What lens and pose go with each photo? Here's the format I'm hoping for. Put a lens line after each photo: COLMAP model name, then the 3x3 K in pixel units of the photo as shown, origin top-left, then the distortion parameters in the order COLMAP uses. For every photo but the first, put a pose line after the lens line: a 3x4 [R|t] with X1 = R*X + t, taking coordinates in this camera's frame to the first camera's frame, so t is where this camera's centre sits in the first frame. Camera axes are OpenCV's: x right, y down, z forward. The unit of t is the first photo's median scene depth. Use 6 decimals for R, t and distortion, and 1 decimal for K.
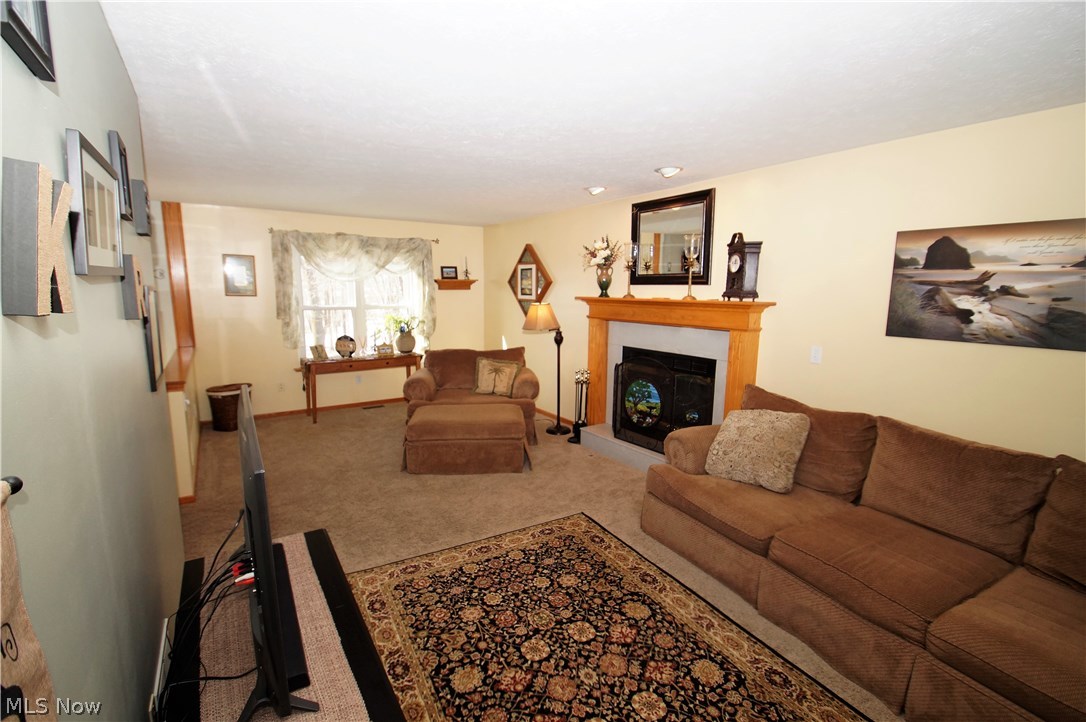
lens RADIAL K [[488.3, 0, 534.3], [0, 488.3, 363.2], [0, 0, 1]] dist [0.001252, -0.001652]
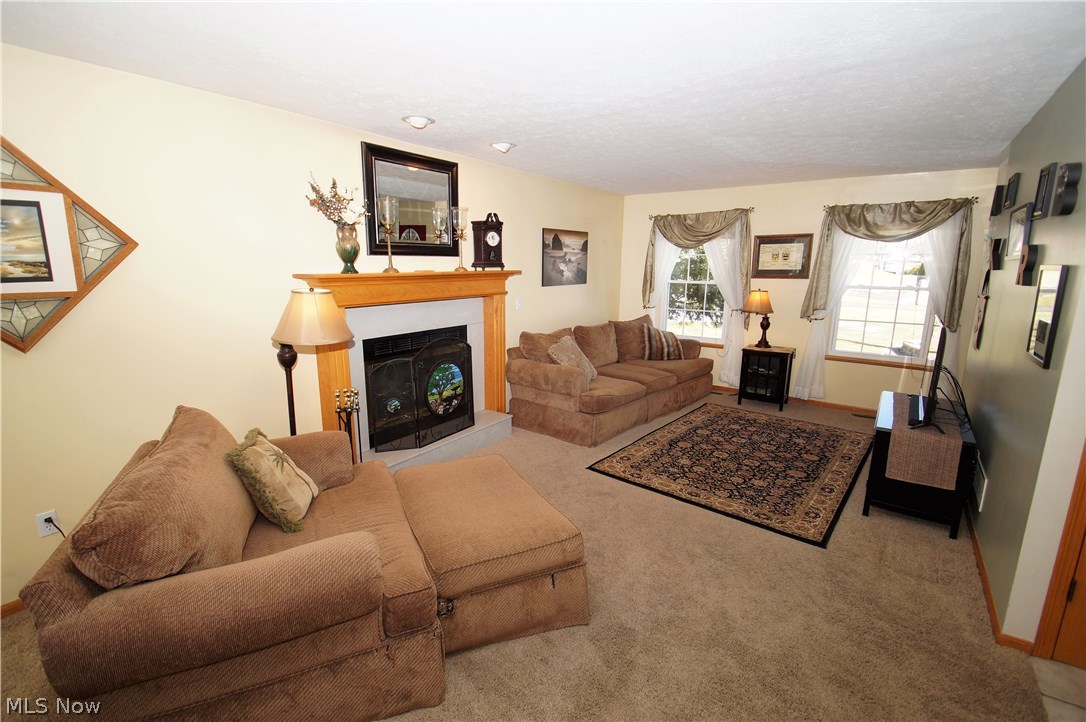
lens RADIAL K [[488.3, 0, 534.3], [0, 488.3, 363.2], [0, 0, 1]] dist [0.001252, -0.001652]
pose [[-0.356102, -0.195956, 0.913670, -0.762650], [0.140817, 0.955346, 0.259778, -0.204313], [-0.923776, 0.221168, -0.312606, 1.316116]]
